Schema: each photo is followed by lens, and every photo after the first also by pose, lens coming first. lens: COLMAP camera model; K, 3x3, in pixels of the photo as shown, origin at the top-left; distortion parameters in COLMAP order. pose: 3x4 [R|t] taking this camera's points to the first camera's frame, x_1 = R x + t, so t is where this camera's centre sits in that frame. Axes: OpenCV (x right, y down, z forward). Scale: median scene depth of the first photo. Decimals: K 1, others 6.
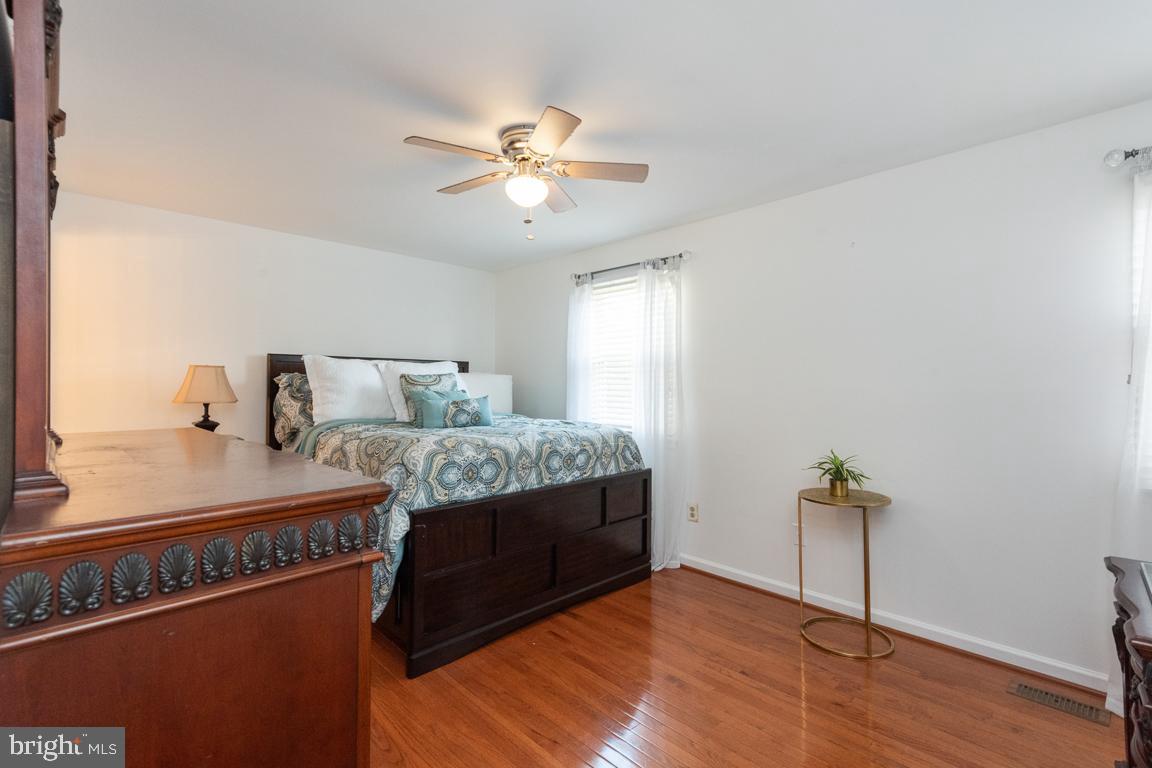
lens RADIAL K [[514.5, 0, 576.7], [0, 514.5, 380.1], [0, 0, 1]] dist [-0.000808, -0.000647]
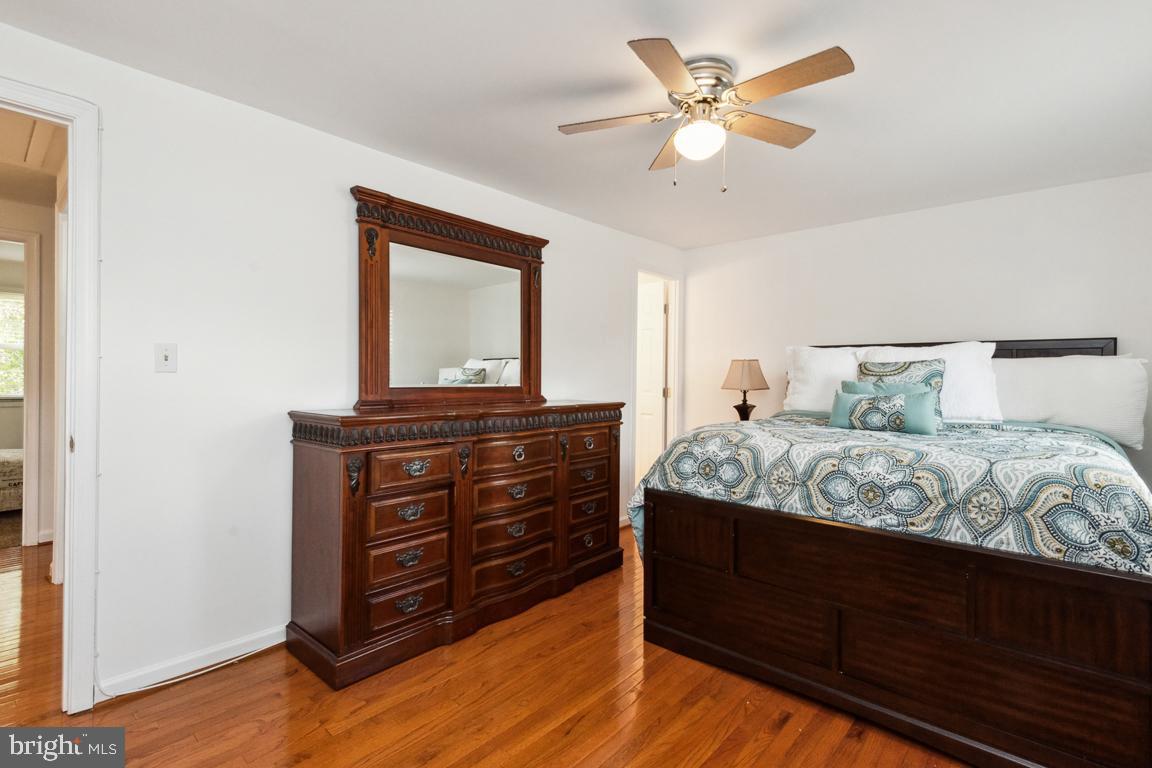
lens RADIAL K [[528.6, 0, 576.0], [0, 528.6, 384.0], [0, 0, 1]] dist [-0.000945, -0.000580]
pose [[0.072931, 0.015140, -0.997222, 0.650558], [-0.000521, 0.999885, 0.015142, 0.014242], [0.997337, -0.000585, 0.072931, 0.639647]]
